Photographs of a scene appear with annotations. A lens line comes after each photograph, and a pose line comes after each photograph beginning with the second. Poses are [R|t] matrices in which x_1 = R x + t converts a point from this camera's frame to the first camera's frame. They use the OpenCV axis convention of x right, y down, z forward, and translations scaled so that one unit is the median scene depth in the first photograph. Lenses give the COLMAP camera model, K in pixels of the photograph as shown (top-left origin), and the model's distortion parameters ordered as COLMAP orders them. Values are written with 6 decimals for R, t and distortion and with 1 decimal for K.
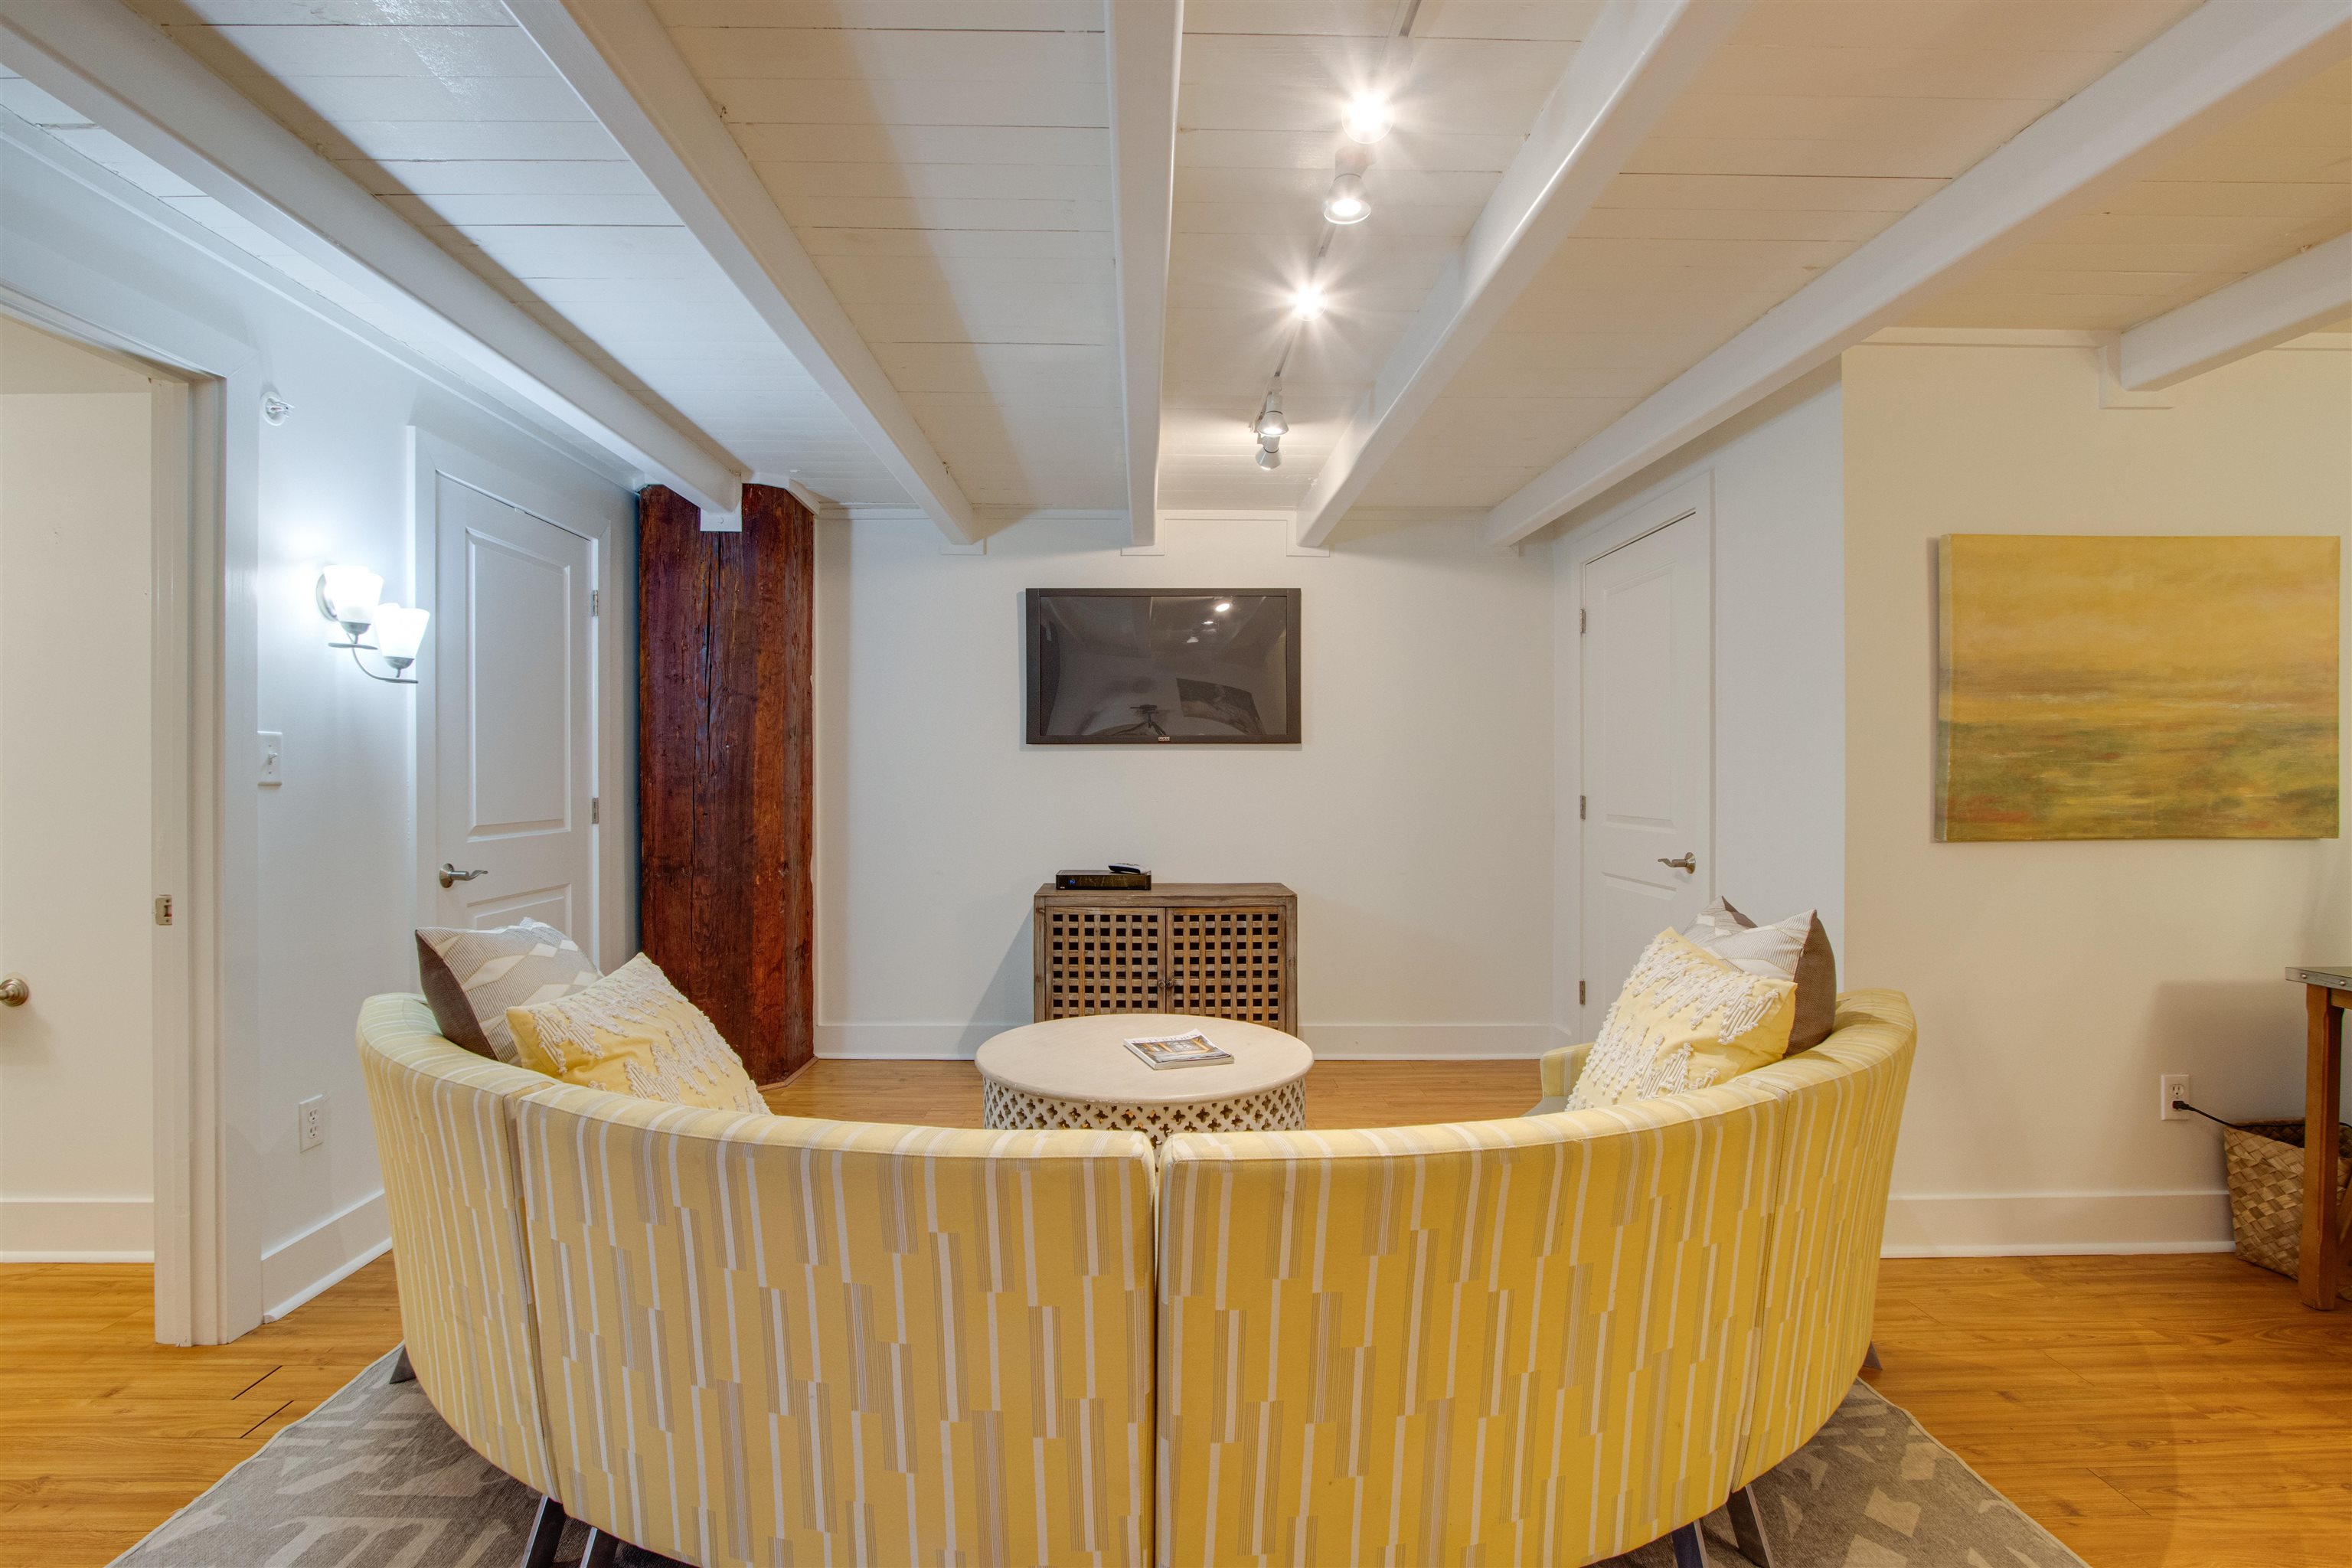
lens RADIAL K [[1103.2, 0, 1169.2], [0, 1103.2, 773.2], [0, 0, 1]] dist [-0.034276, 0.014359]
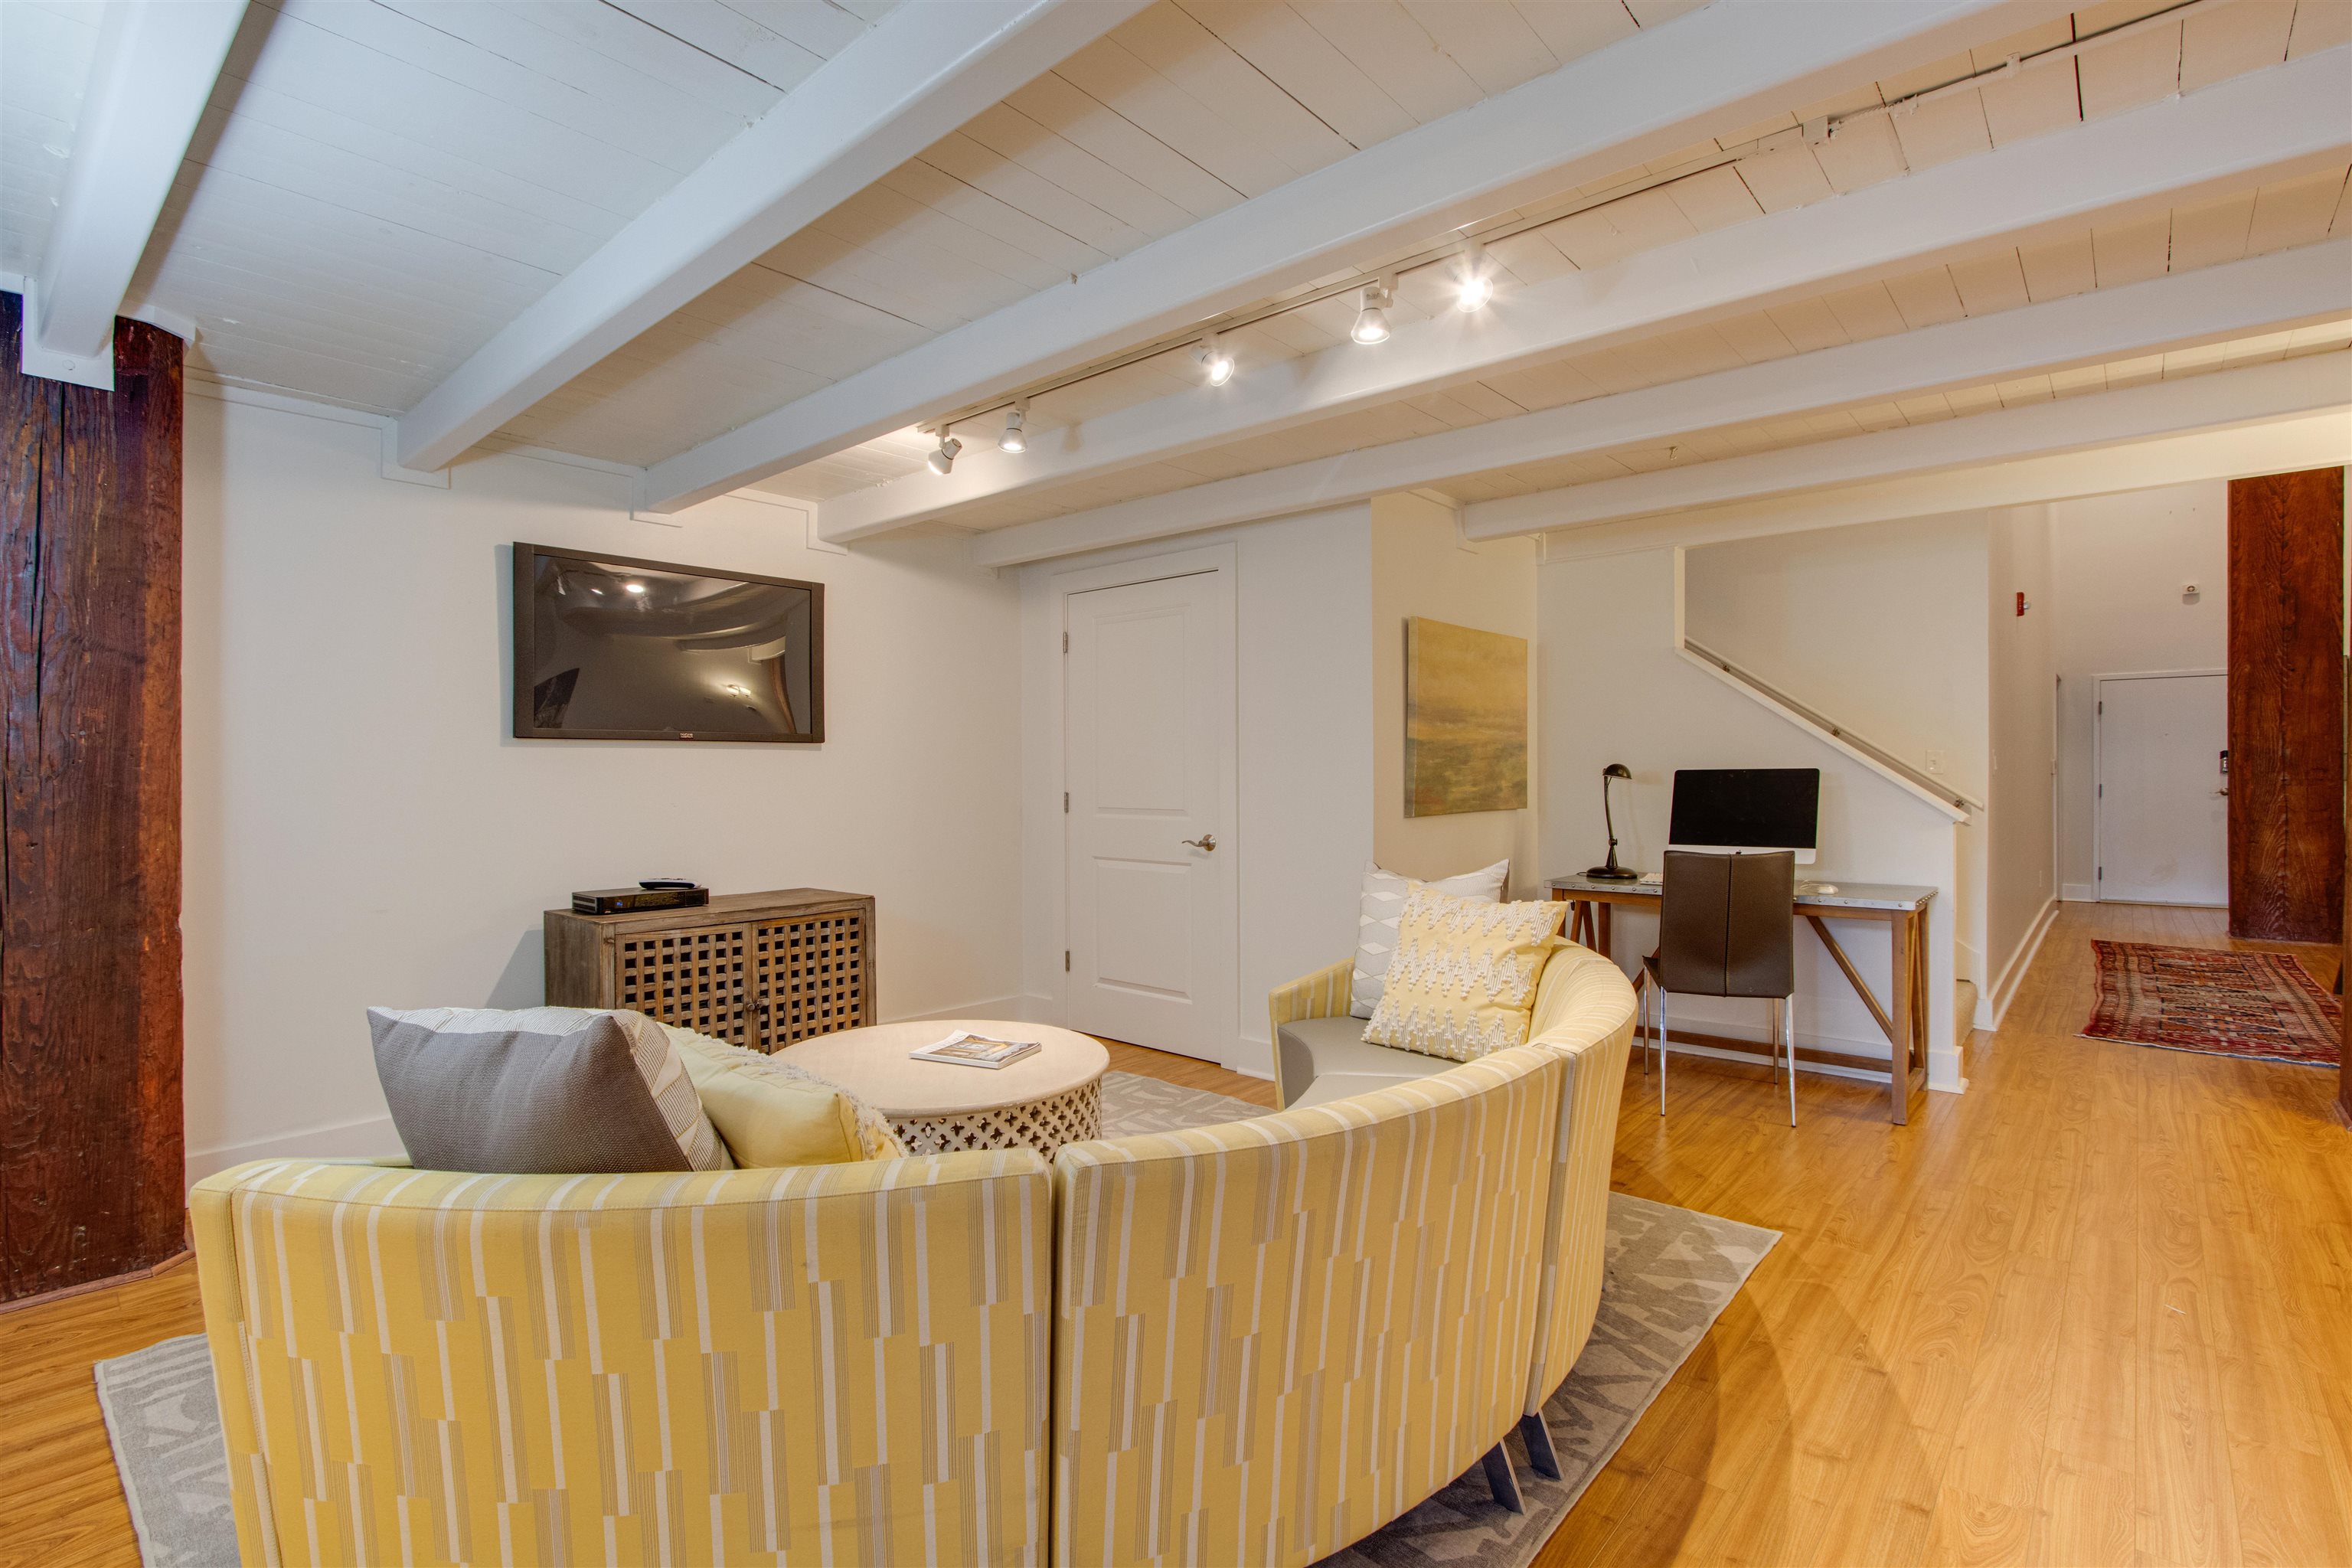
lens RADIAL K [[1079.8, 0, 1166.9], [0, 1079.8, 774.9], [0, 0, 1]] dist [-0.002452, -0.000428]
pose [[0.691732, -0.003353, 0.722146, -0.408573], [0.002360, 0.999994, 0.002382, -0.000633], [-0.722150, 0.000056, 0.691736, 0.136965]]
